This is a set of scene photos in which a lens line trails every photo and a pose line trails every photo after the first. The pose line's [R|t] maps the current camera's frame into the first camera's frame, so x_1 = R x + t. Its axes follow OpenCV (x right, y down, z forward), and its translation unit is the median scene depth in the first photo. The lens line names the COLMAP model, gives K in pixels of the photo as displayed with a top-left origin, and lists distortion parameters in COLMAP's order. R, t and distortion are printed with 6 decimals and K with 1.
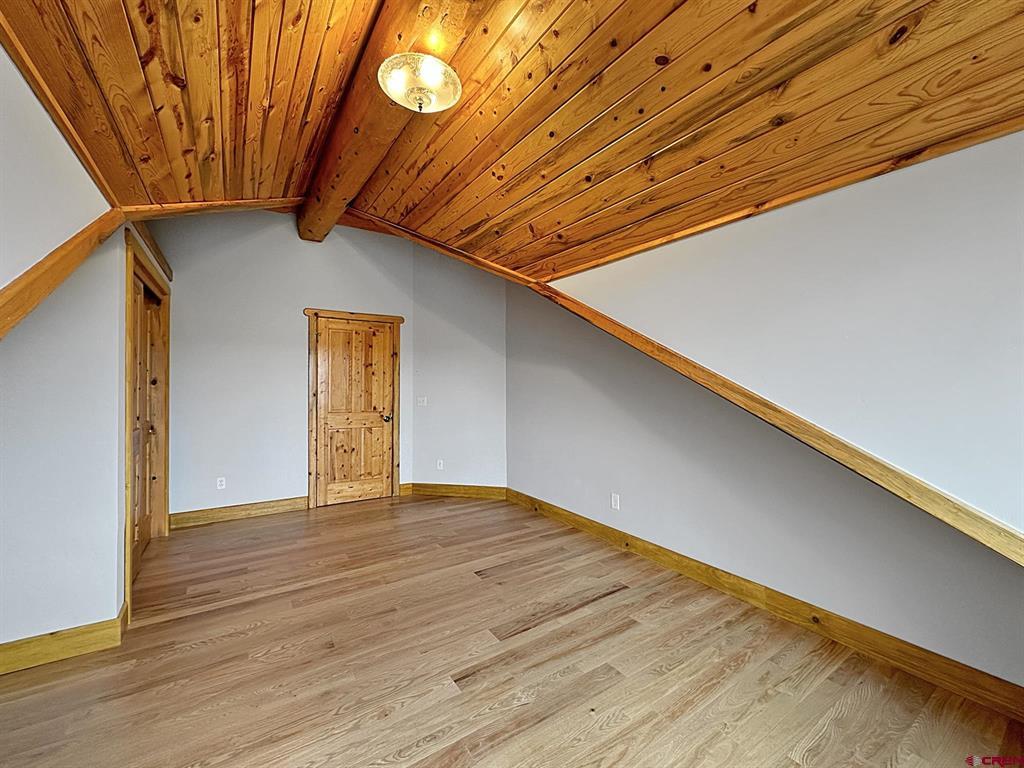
lens RADIAL K [[420.8, 0, 514.3], [0, 420.8, 382.1], [0, 0, 1]] dist [-0.012538, -0.000009]
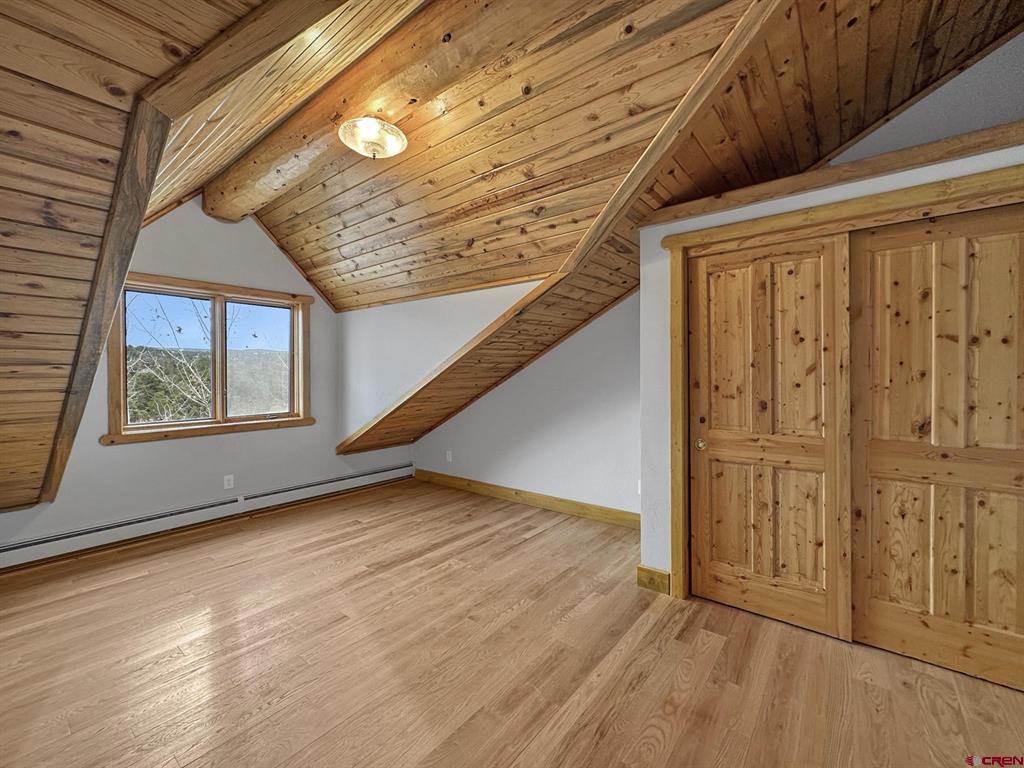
lens RADIAL K [[420.8, 0, 511.4], [0, 420.8, 377.8], [0, 0, 1]] dist [-0.012538, -0.000009]
pose [[-0.953049, 0.003314, -0.302798, -0.167315], [0.000239, 0.999948, 0.010192, -0.006115], [0.302816, 0.009641, -0.953000, 1.677855]]
